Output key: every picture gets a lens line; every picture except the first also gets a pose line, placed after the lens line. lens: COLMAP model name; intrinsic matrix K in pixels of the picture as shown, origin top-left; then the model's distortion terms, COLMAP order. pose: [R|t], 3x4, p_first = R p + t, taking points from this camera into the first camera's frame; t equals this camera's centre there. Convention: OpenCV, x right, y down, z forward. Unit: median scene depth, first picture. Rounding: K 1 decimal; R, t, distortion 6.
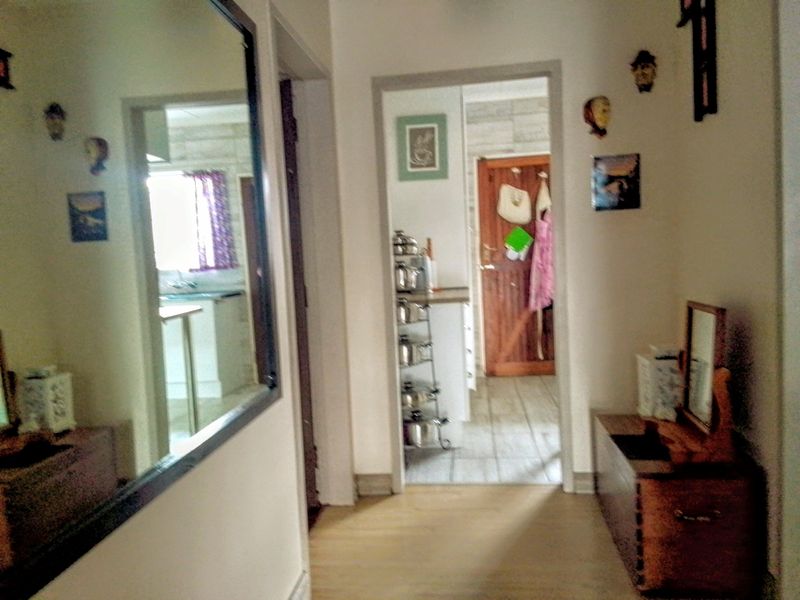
lens RADIAL K [[628.4, 0, 397.4], [0, 628.4, 298.6], [0, 0, 1]] dist [0.010922, -0.002508]
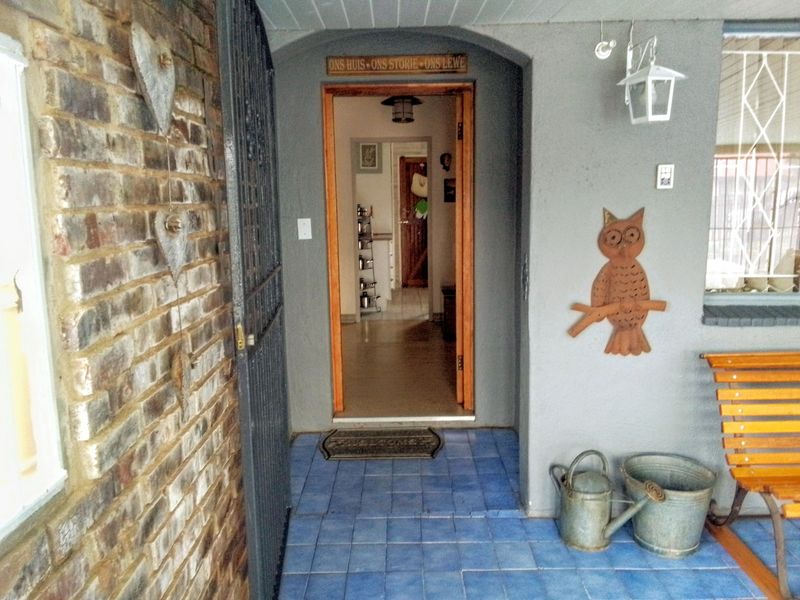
lens RADIAL K [[628.4, 0, 399.0], [0, 628.4, 301.0], [0, 0, 1]] dist [0.010922, -0.002508]
pose [[0.993096, 0.012104, 0.116678, -0.081657], [-0.021811, 0.996370, 0.082282, 0.027368], [-0.115259, -0.084258, 0.989755, -0.858602]]
